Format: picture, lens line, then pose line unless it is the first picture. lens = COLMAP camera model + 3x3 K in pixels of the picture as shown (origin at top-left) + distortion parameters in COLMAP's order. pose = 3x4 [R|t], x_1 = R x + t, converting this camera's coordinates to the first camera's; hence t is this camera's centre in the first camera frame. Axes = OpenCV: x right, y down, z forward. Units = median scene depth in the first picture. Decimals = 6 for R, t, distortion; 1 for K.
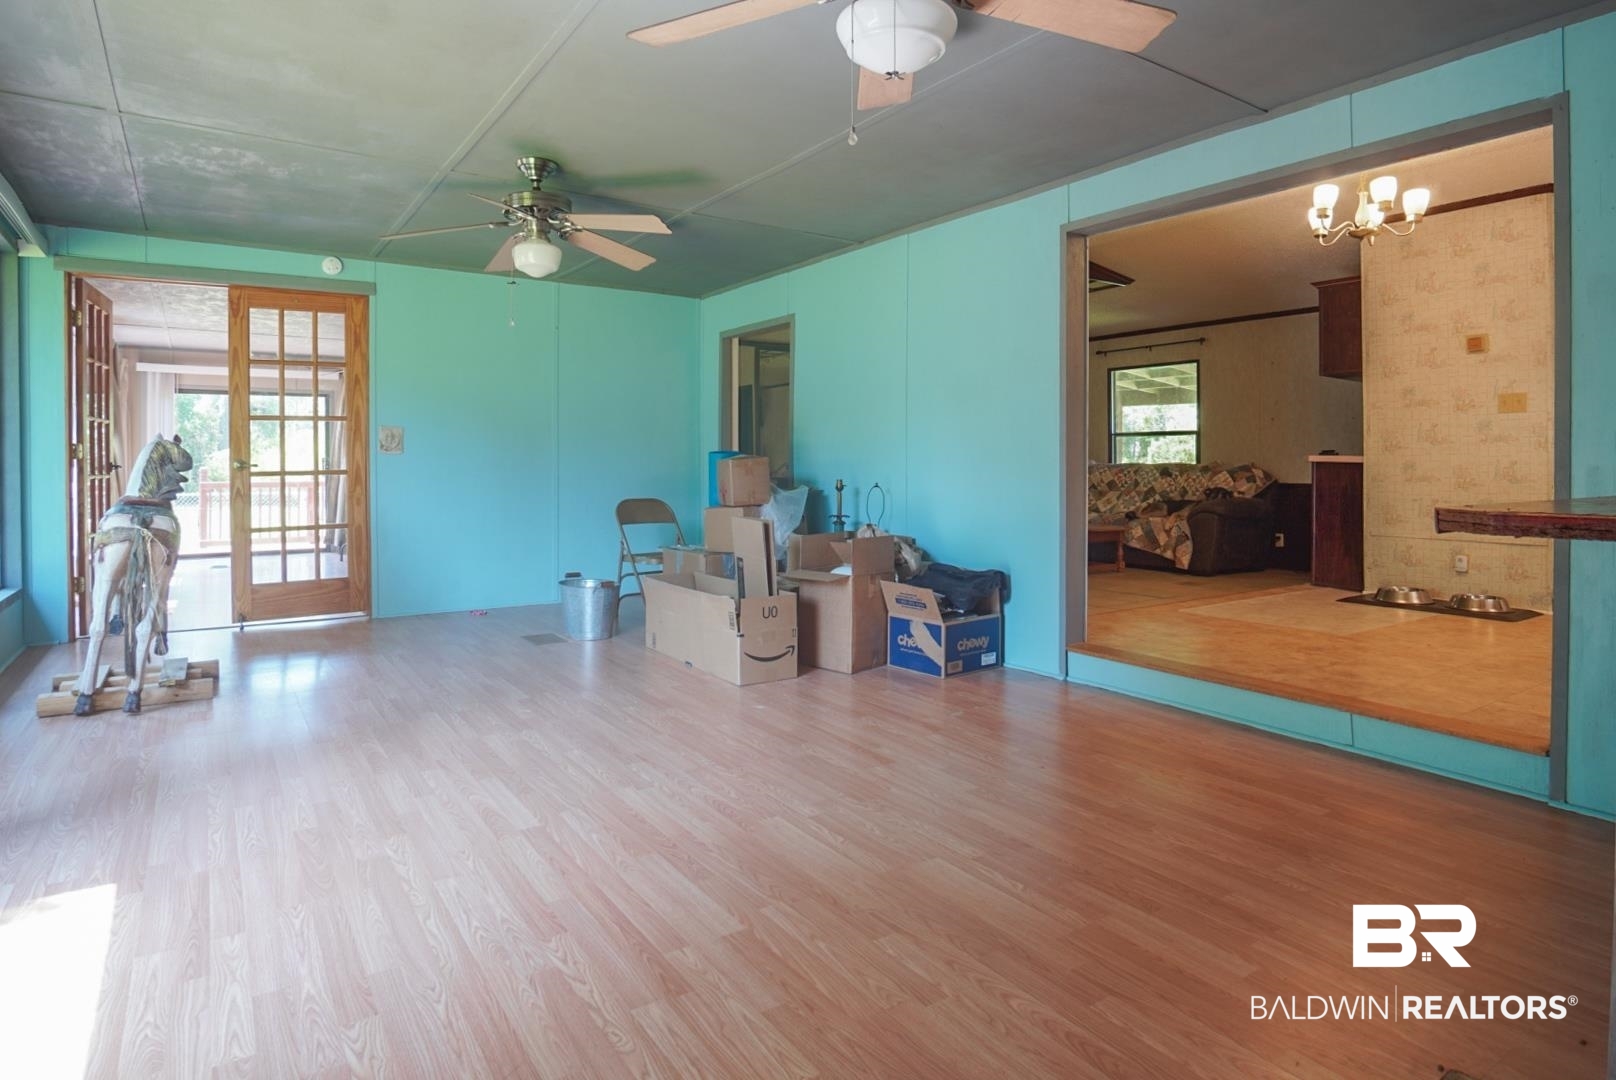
lens RADIAL K [[888.9, 0, 793.0], [0, 888.9, 466.7], [0, 0, 1]] dist [-0.038516, 0.000296]
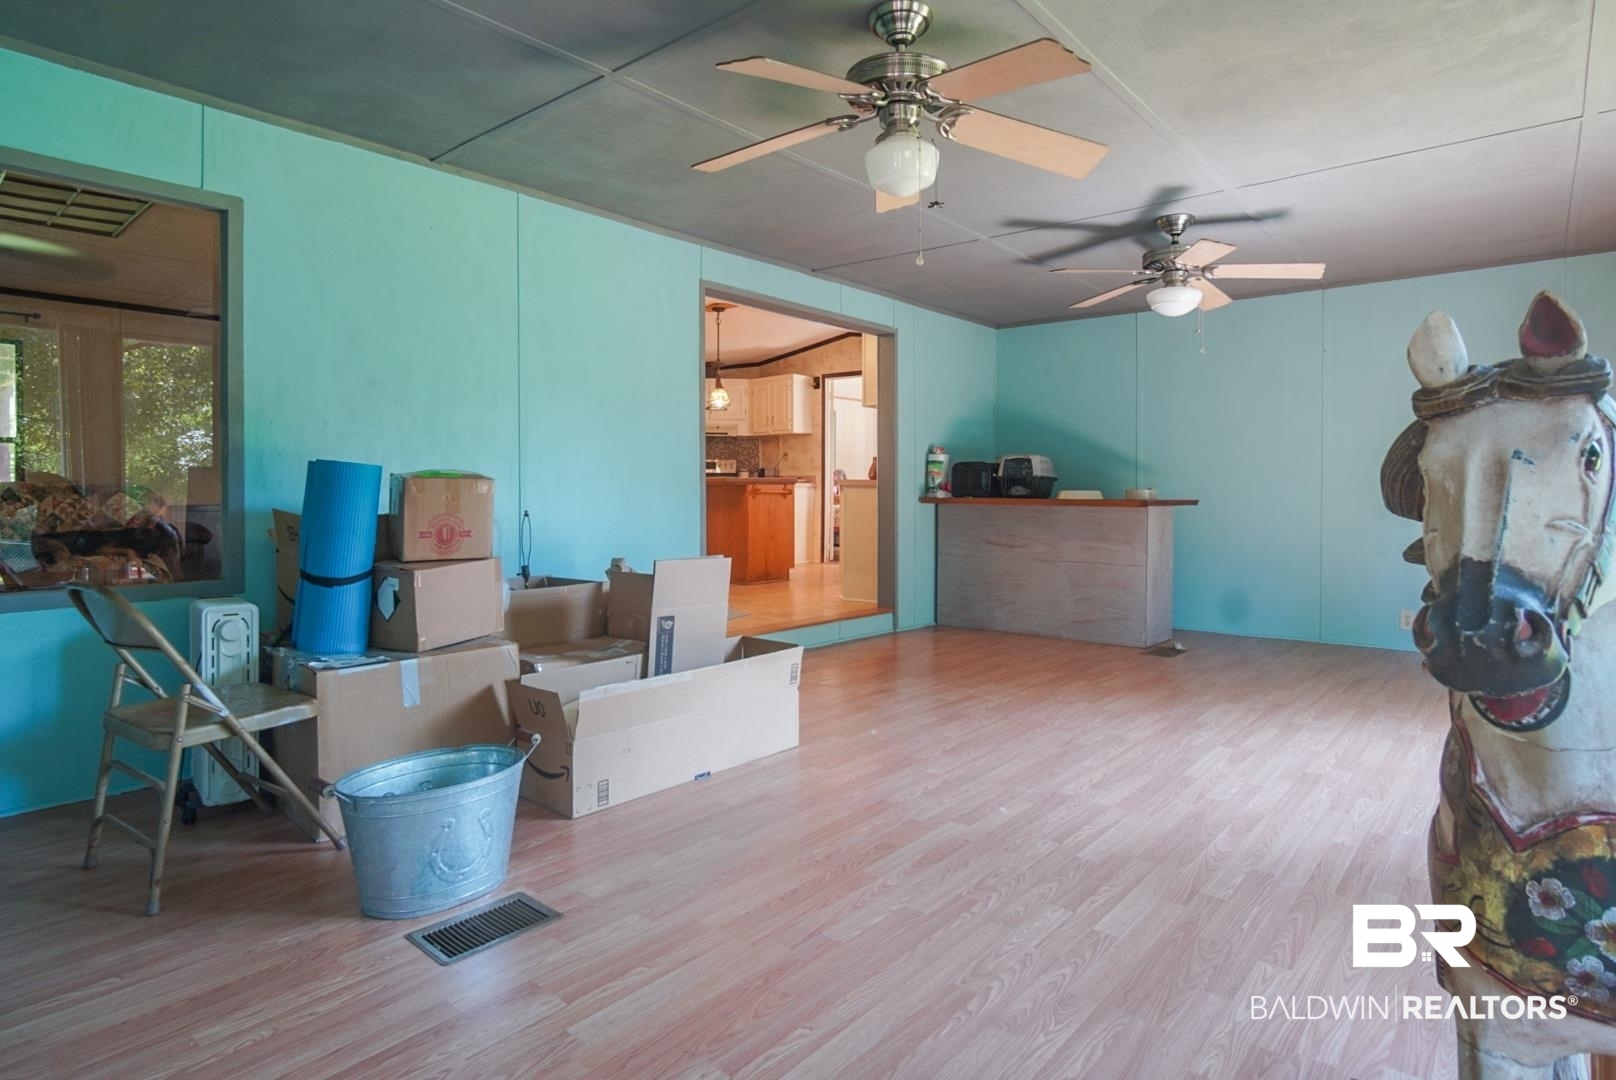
lens RADIAL K [[881.4, 0, 766.5], [0, 881.4, 503.7], [0, 0, 1]] dist [-0.032324, 0.010171]
pose [[-0.230322, -0.023263, 0.972836, -0.593217], [-0.000916, 0.999719, 0.023689, -0.005508], [-0.973114, 0.004565, -0.230279, 0.828637]]
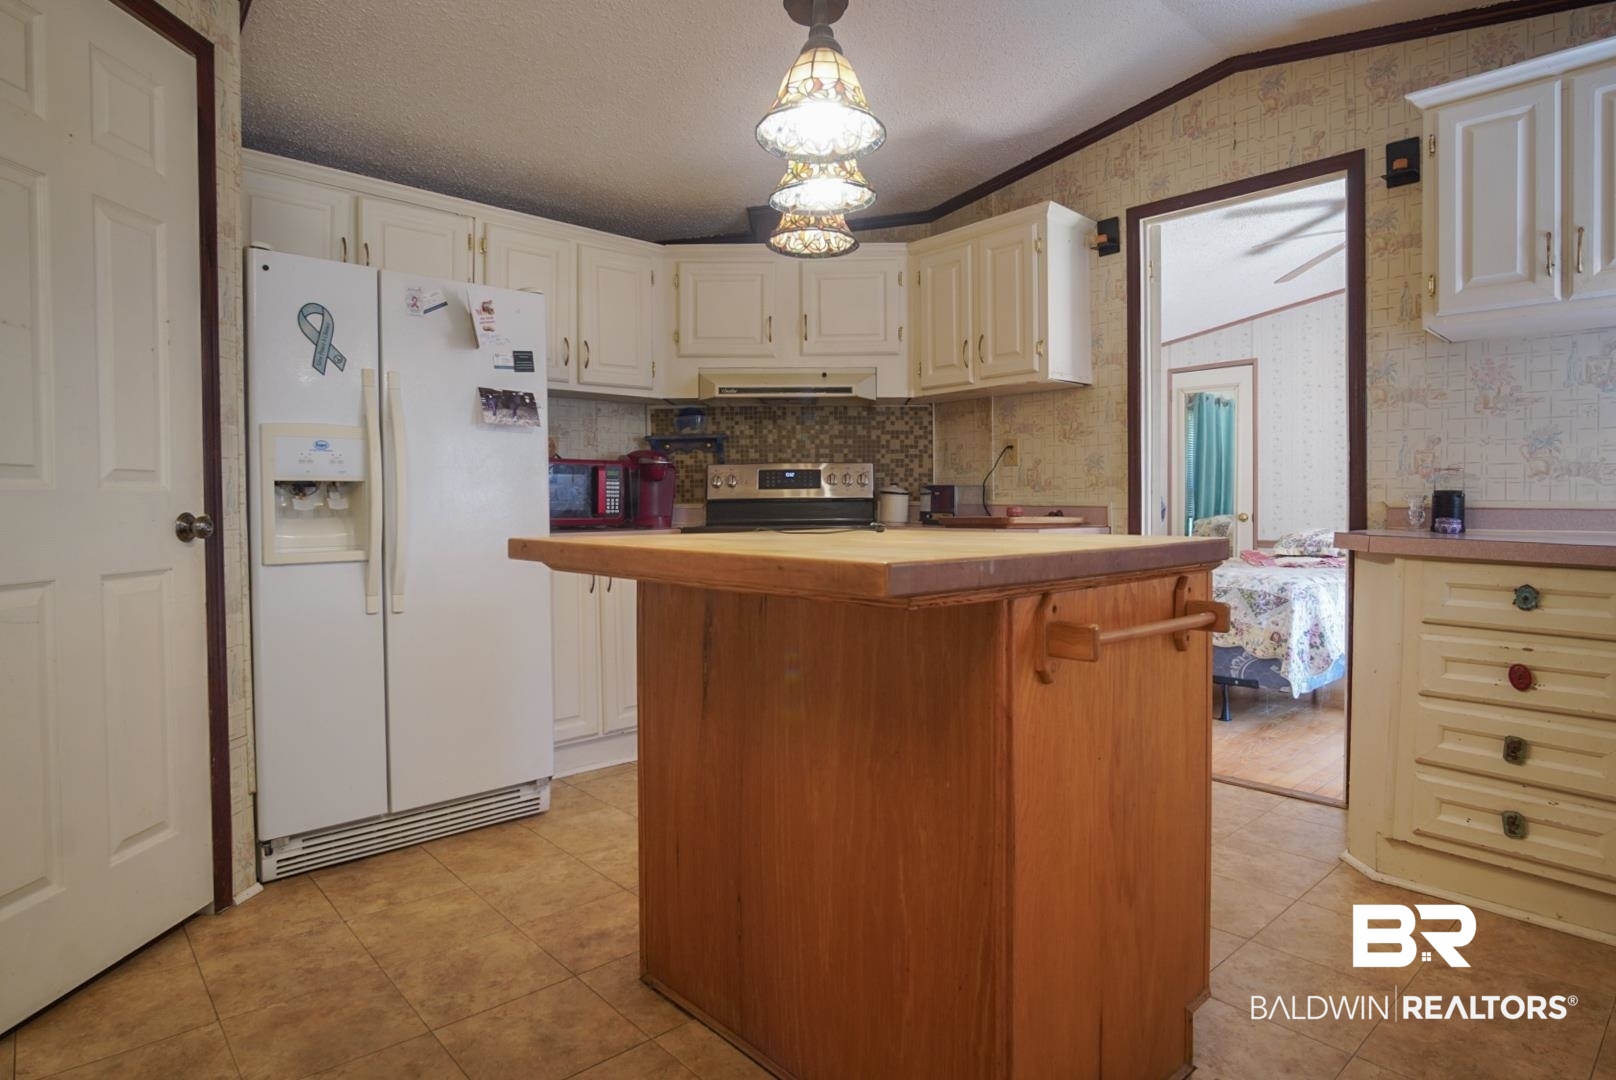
lens RADIAL K [[883.7, 0, 807.3], [0, 883.7, 514.4], [0, 0, 1]] dist [-0.031814, 0.007989]
pose [[-0.149755, -0.017075, 0.988576, 0.500182], [0.008514, 0.999792, 0.018559, -0.025802], [-0.988687, 0.011196, -0.149578, 0.628594]]
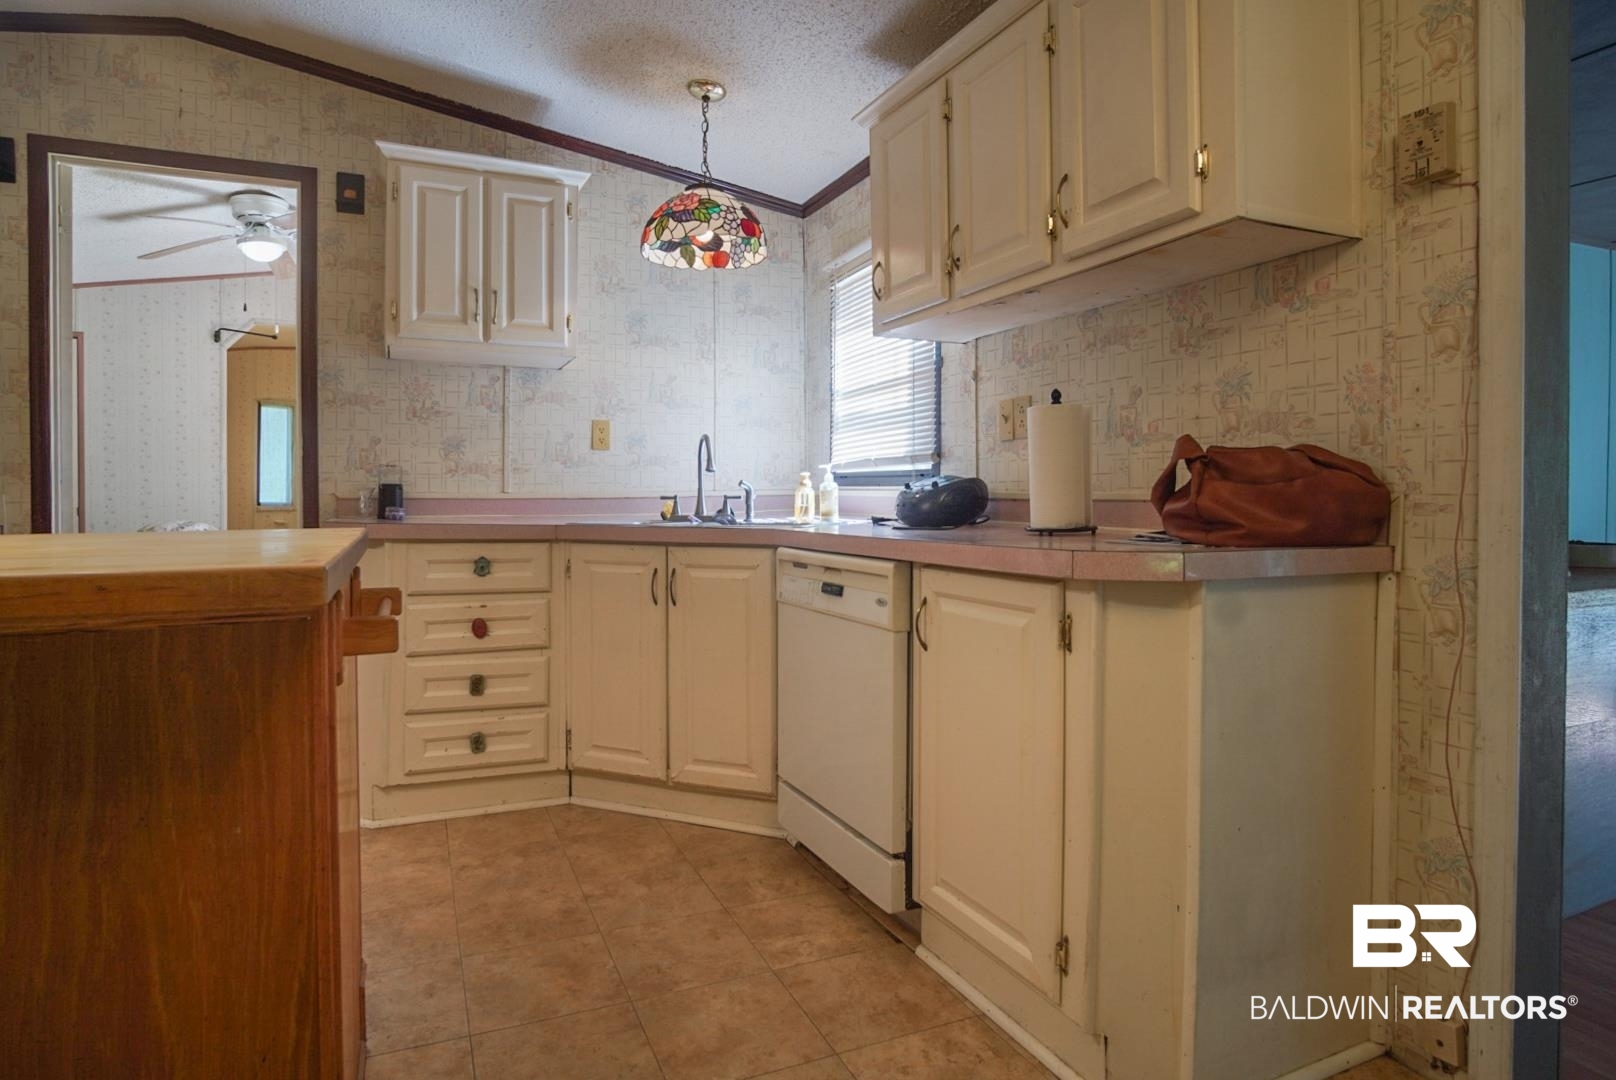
lens RADIAL K [[881.2, 0, 779.6], [0, 881.2, 498.8], [0, 0, 1]] dist [-0.035009, 0.011028]
pose [[-0.983416, -0.004344, 0.181314, 0.563644], [-0.001498, 0.999874, 0.015833, -0.026635], [-0.181360, 0.015299, -0.983298, 0.715770]]
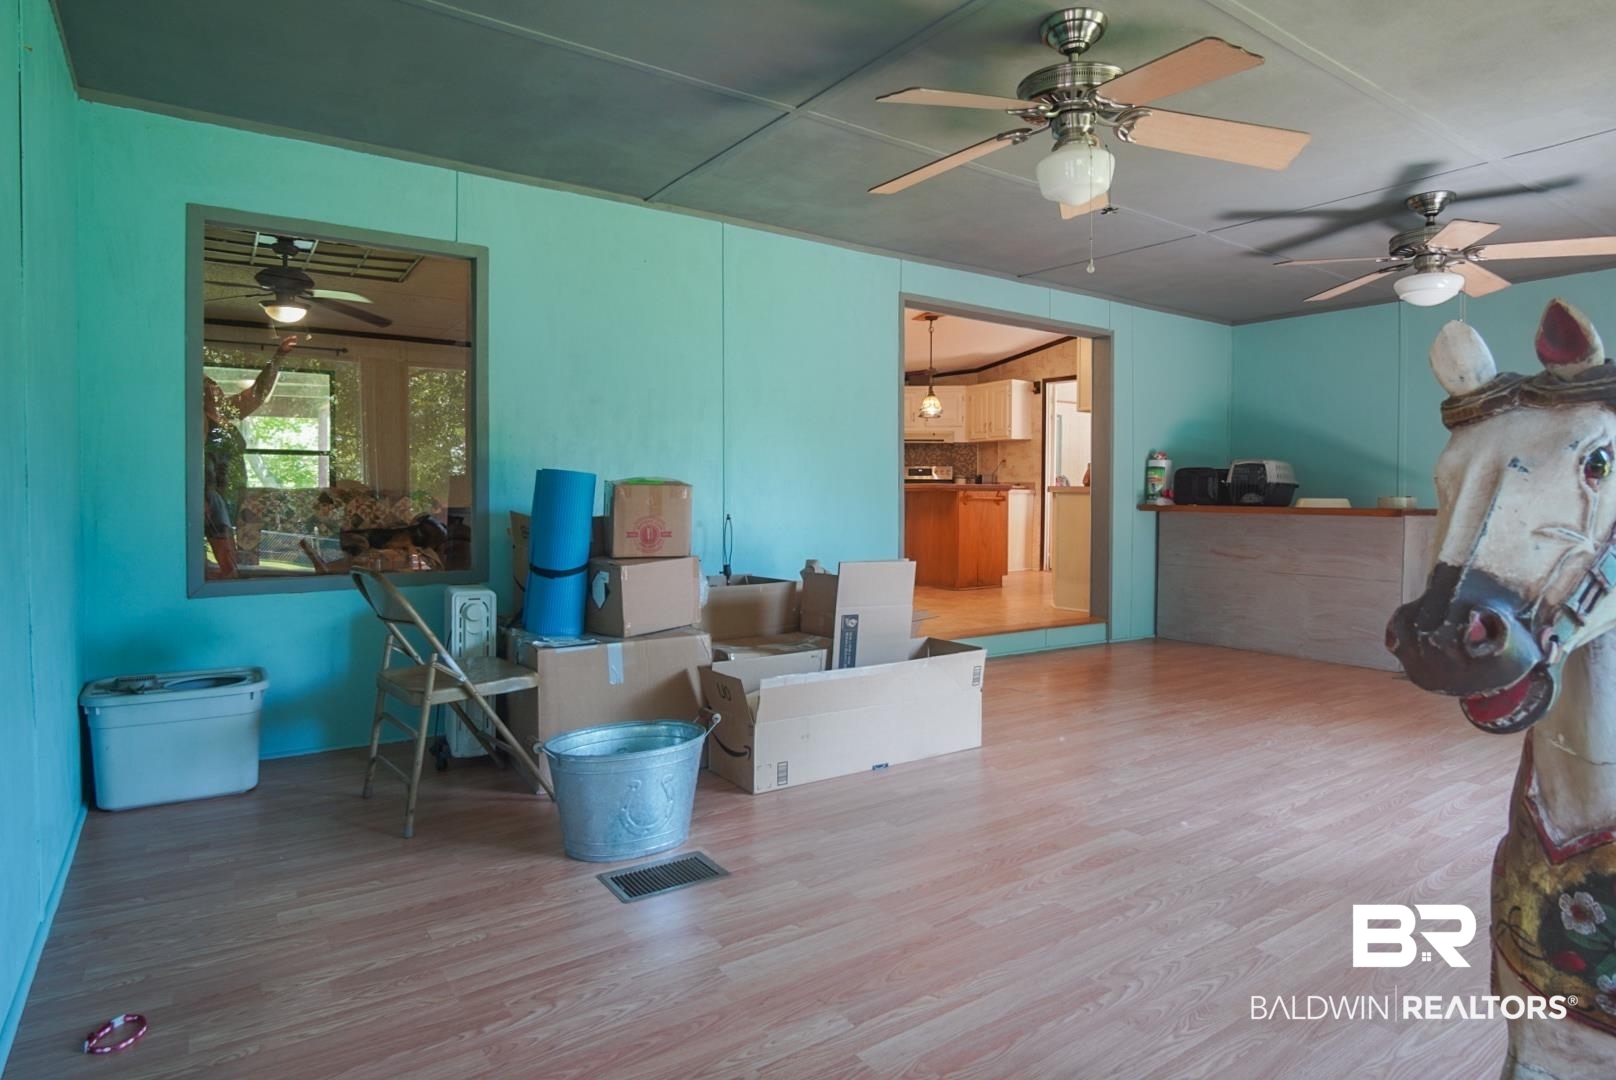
lens RADIAL K [[873.7, 0, 786.1], [0, 873.7, 517.4], [0, 0, 1]] dist [-0.031316, 0.010886]
pose [[0.009799, -0.032731, 0.999416, -0.622473], [-0.002194, 0.999461, 0.032754, -0.005599], [-0.999950, -0.002513, 0.009722, 0.800309]]
